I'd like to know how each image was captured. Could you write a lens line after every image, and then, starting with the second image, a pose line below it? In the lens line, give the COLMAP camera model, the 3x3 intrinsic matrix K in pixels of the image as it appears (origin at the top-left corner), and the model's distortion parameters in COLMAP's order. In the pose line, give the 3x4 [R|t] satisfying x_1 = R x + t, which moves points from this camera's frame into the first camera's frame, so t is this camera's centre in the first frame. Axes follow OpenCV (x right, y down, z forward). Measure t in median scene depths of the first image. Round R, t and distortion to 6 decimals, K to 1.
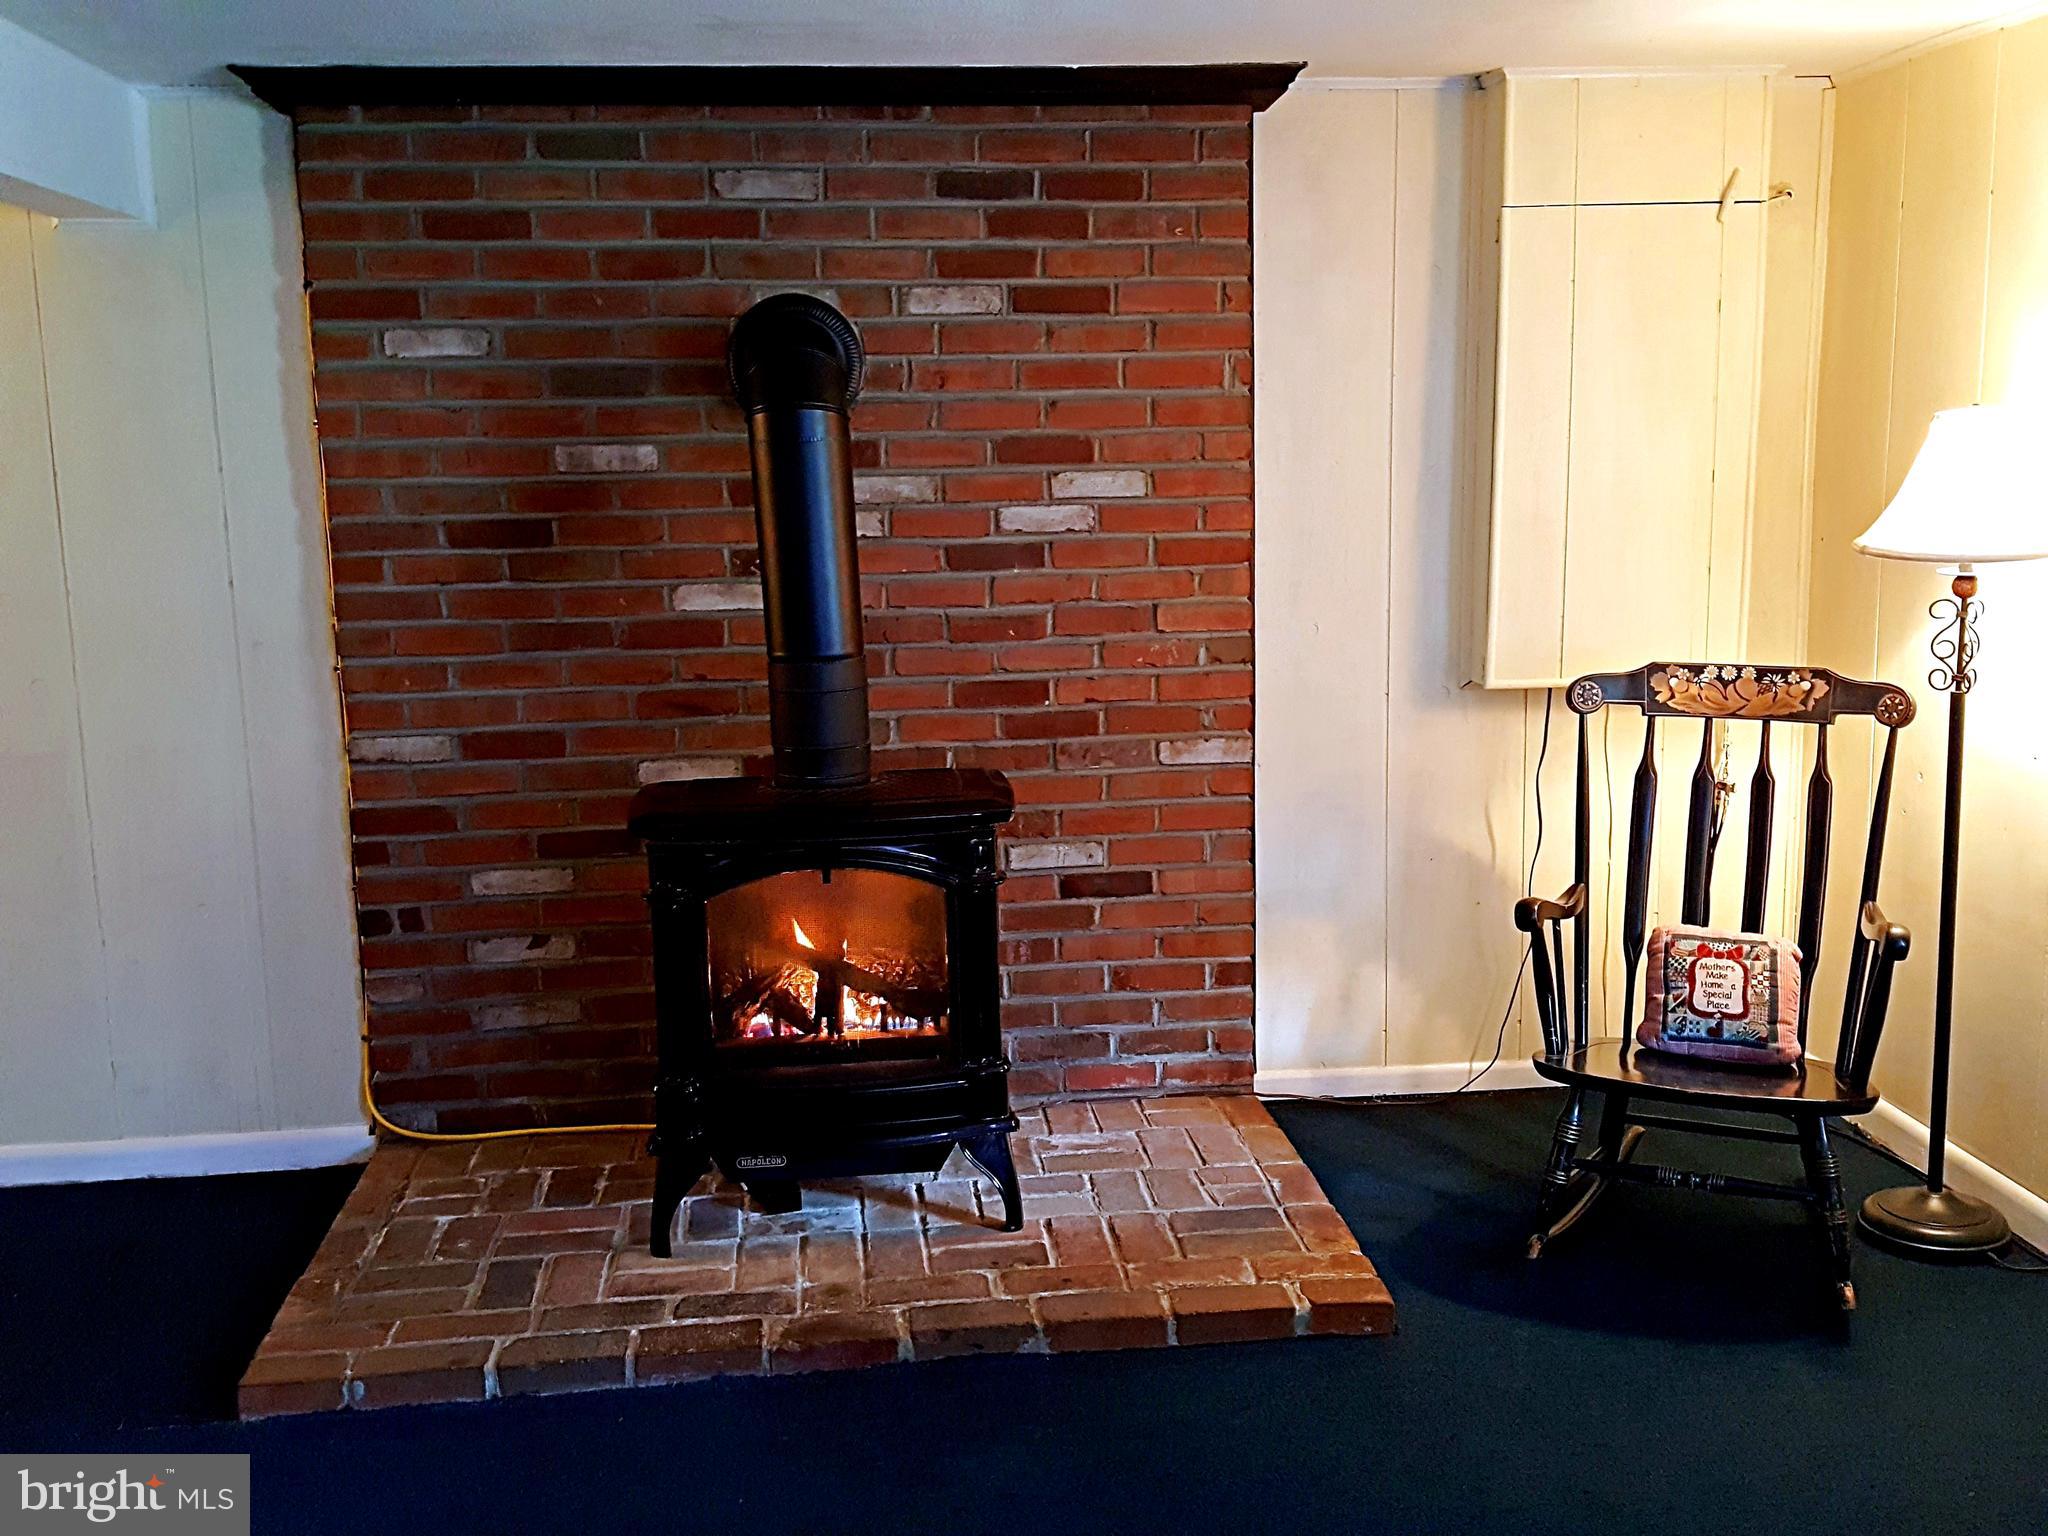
lens RADIAL K [[2021.1, 0, 1031.3], [0, 2021.1, 771.8], [0, 0, 1]] dist [0.105338, 0.000000]
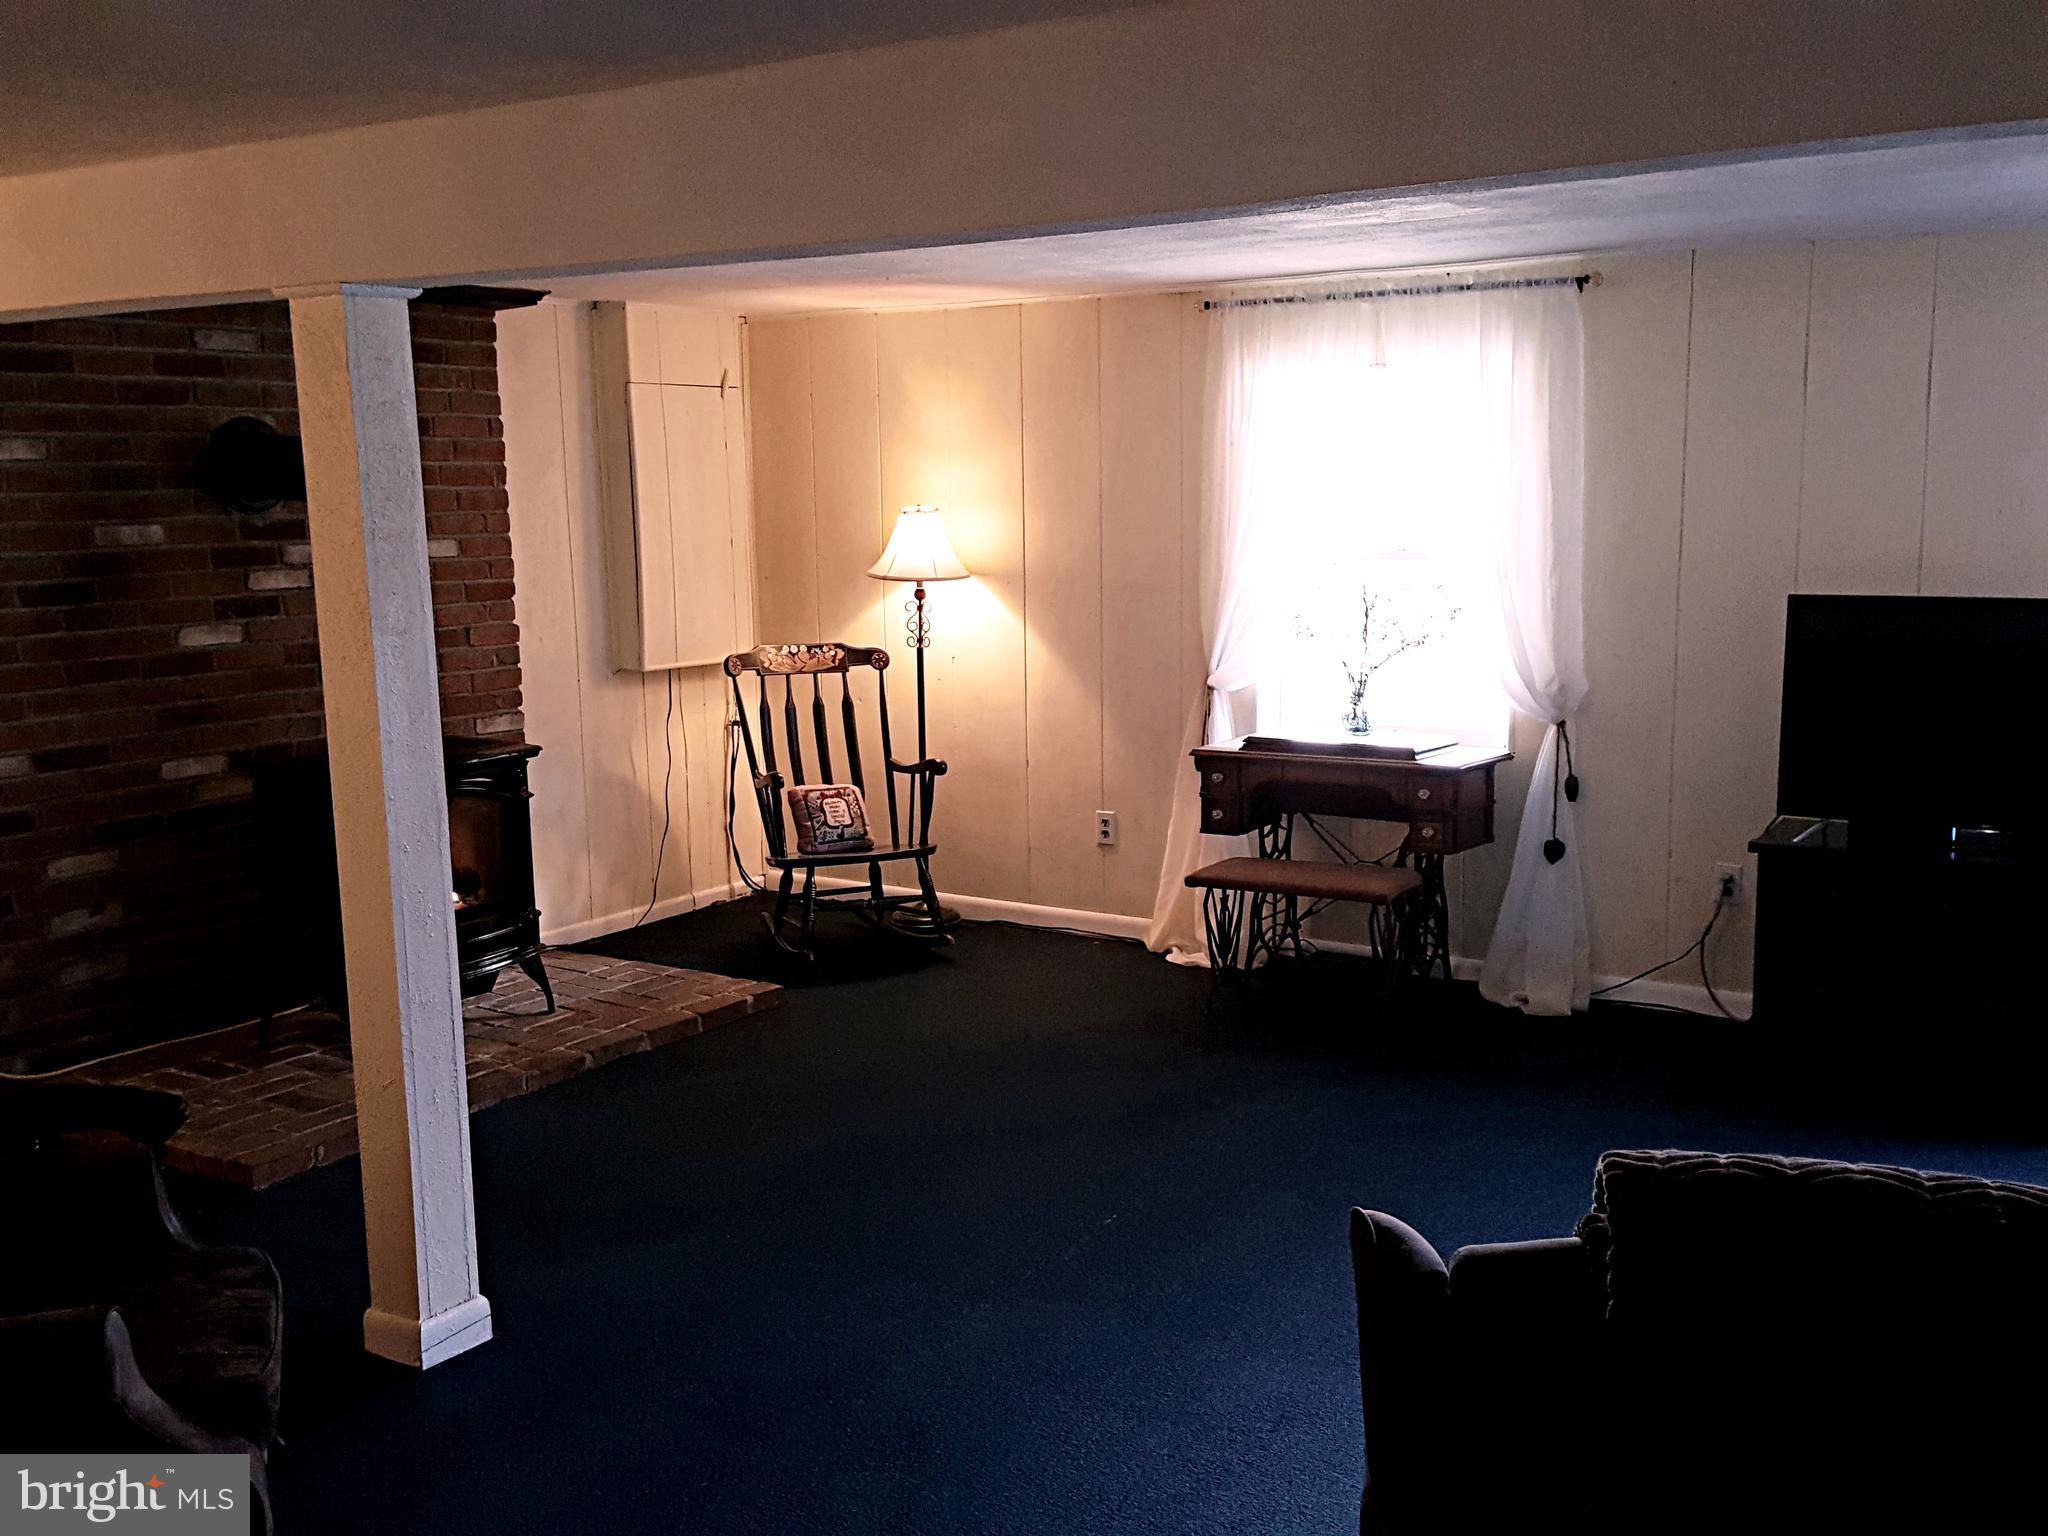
lens RADIAL K [[2021.1, 0, 1044.8], [0, 2021.1, 779.3], [0, 0, 1]] dist [0.105338, 0.000000]
pose [[0.638315, -0.105408, 0.762524, -0.879369], [0.128808, 0.991240, 0.029199, 0.041971], [-0.758922, 0.079581, 0.646301, -0.318011]]
